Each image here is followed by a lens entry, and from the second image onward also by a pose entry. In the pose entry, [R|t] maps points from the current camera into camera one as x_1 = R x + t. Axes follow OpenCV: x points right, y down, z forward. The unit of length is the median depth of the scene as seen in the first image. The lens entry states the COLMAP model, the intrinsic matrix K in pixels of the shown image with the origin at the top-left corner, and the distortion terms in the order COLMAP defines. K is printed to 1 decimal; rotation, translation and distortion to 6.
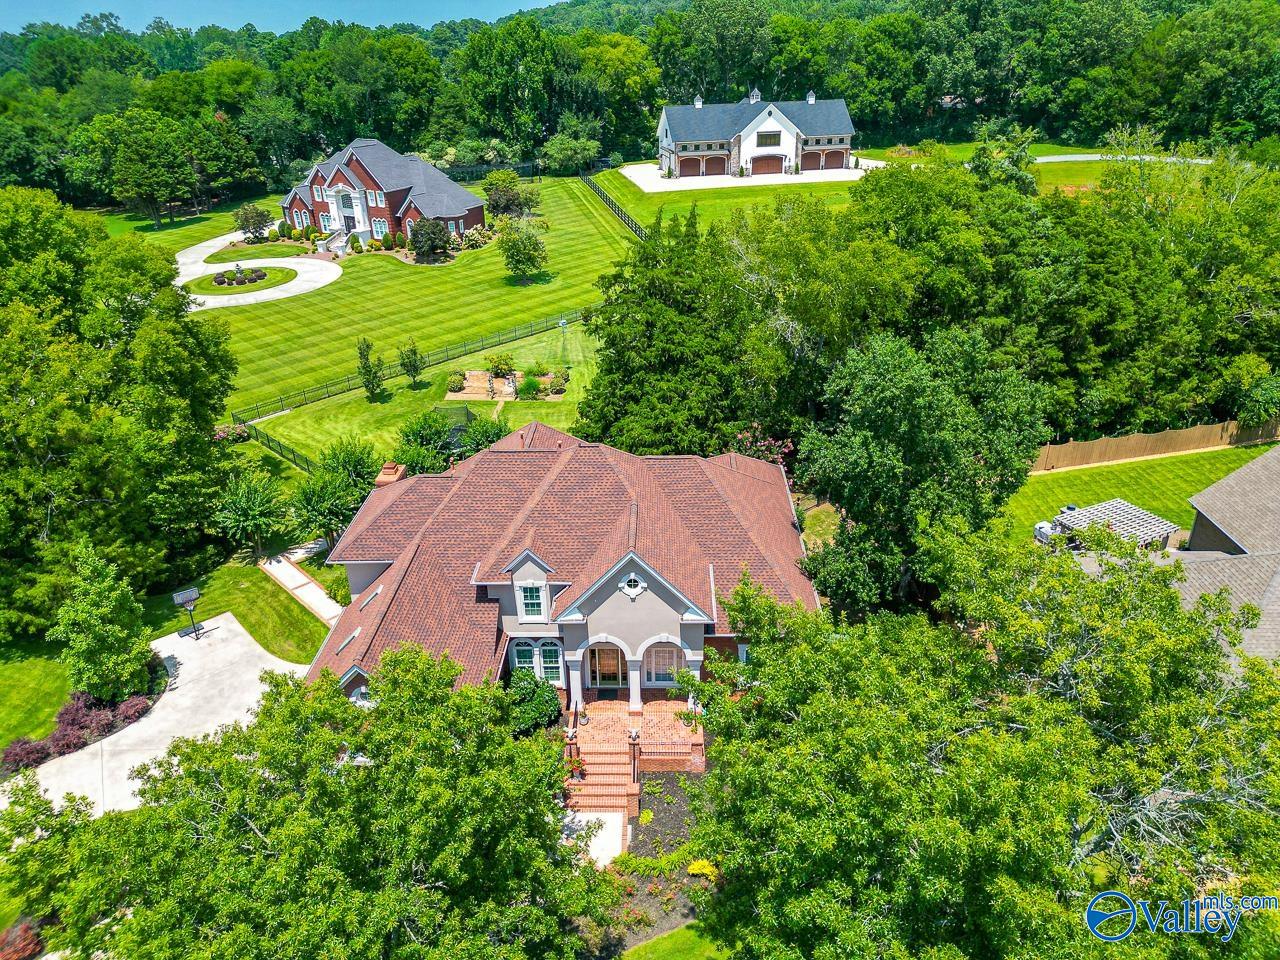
lens RADIAL K [[897.9, 0, 640.0], [0, 897.9, 480.0], [0, 0, 1]] dist [0.057544, -0.044830]
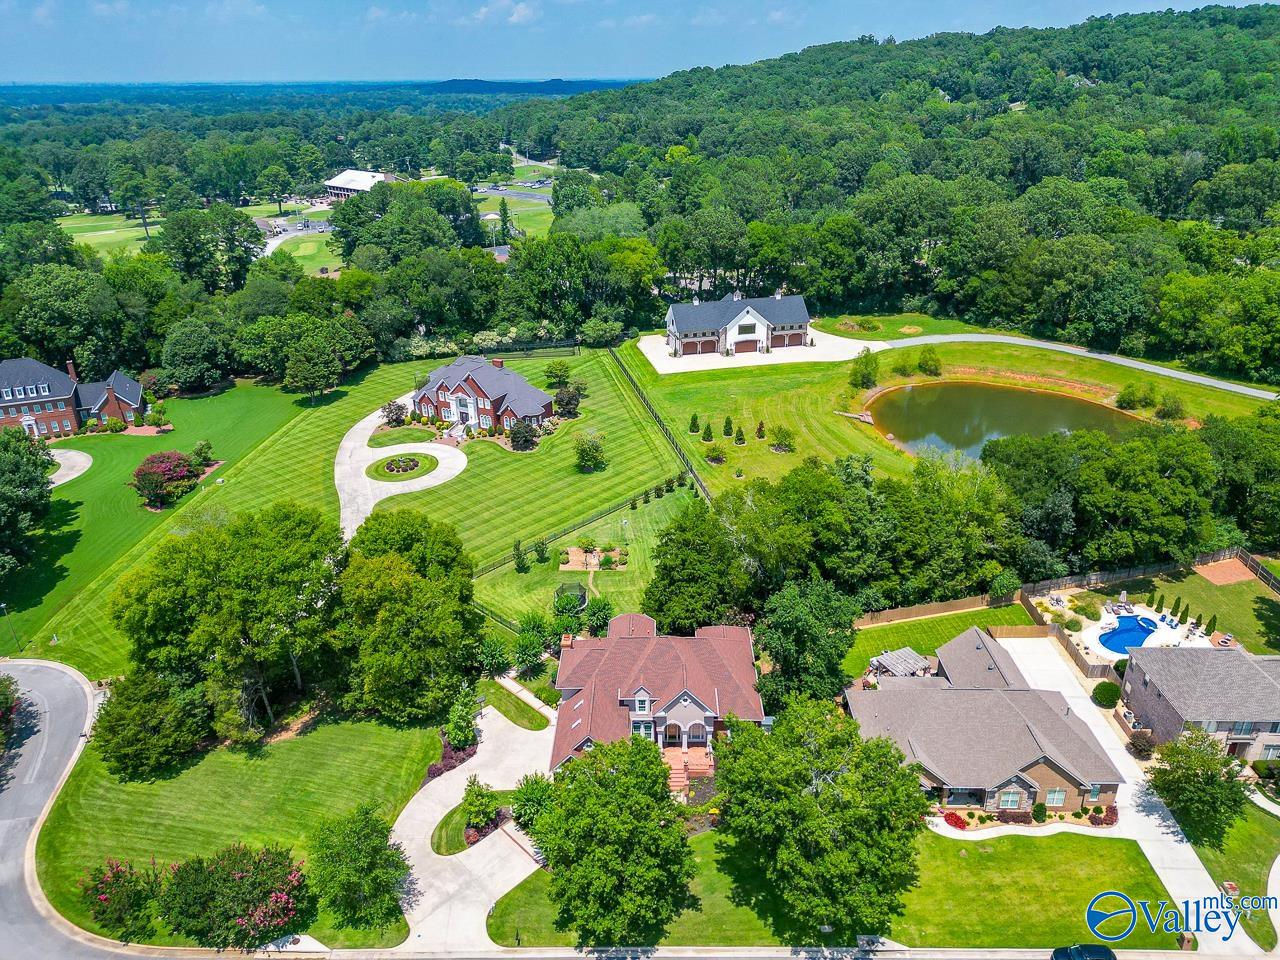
lens RADIAL K [[894.9, 0, 642.2], [0, 894.9, 478.6], [0, 0, 1]] dist [0.085329, -0.089130]
pose [[0.999897, -0.001514, 0.014240, -0.078615], [0.002090, 0.999177, -0.040518, -0.192788], [-0.014167, 0.040544, 0.999077, -0.737750]]
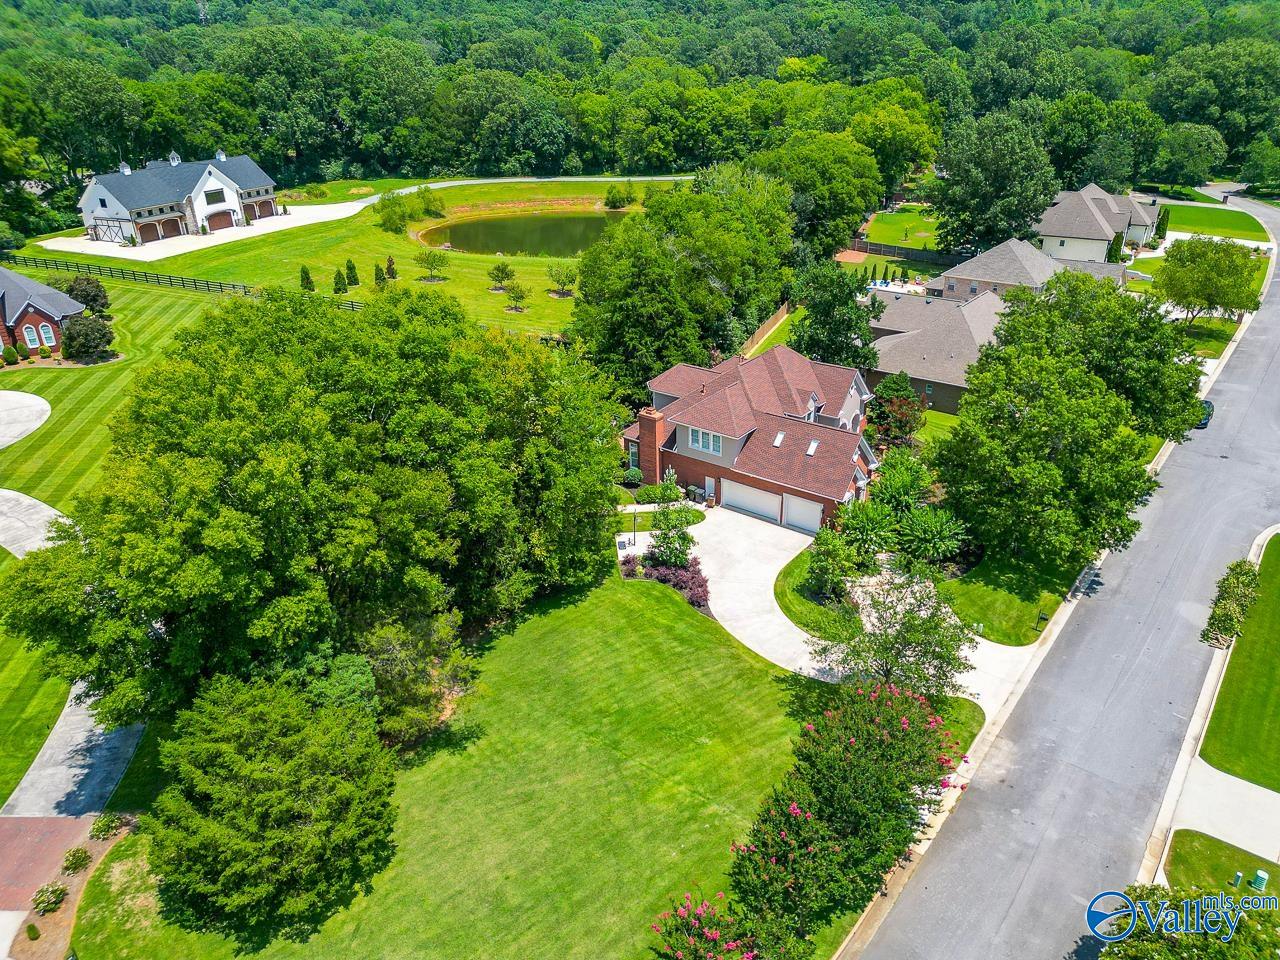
lens RADIAL K [[894.9, 0, 642.2], [0, 894.9, 478.6], [0, 0, 1]] dist [0.085329, -0.089130]
pose [[0.591573, -0.343796, 0.729277, -0.933070], [0.365339, 0.920640, 0.137653, -0.078283], [-0.718727, 0.185002, 0.670228, -0.021538]]
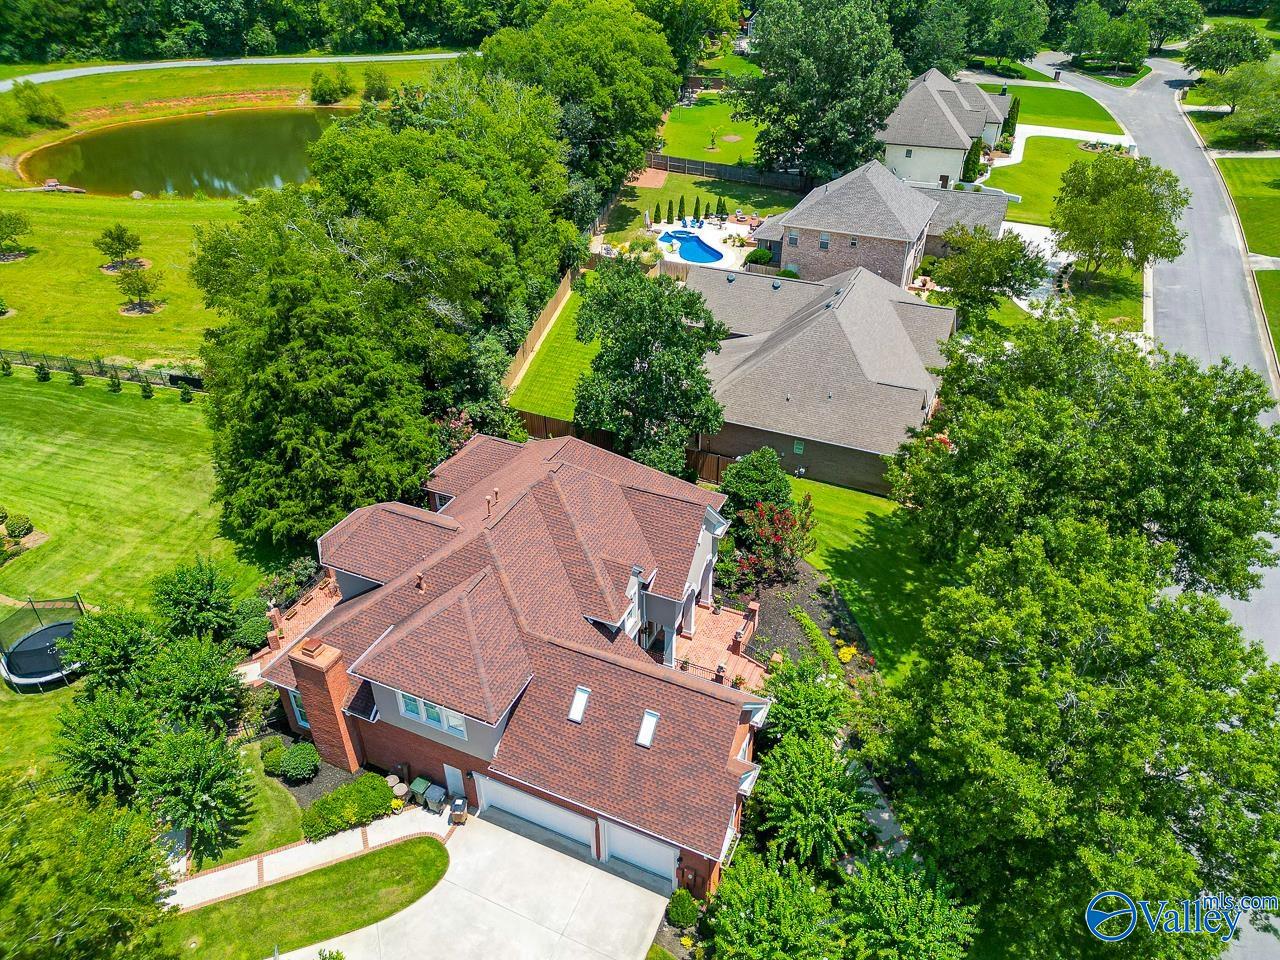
lens RADIAL K [[897.9, 0, 640.0], [0, 897.9, 480.0], [0, 0, 1]] dist [0.057544, -0.044830]
pose [[0.389464, -0.498628, 0.774395, -0.438527], [0.406766, 0.847462, 0.341102, -0.179786], [-0.826353, 0.182151, 0.532881, 0.202193]]
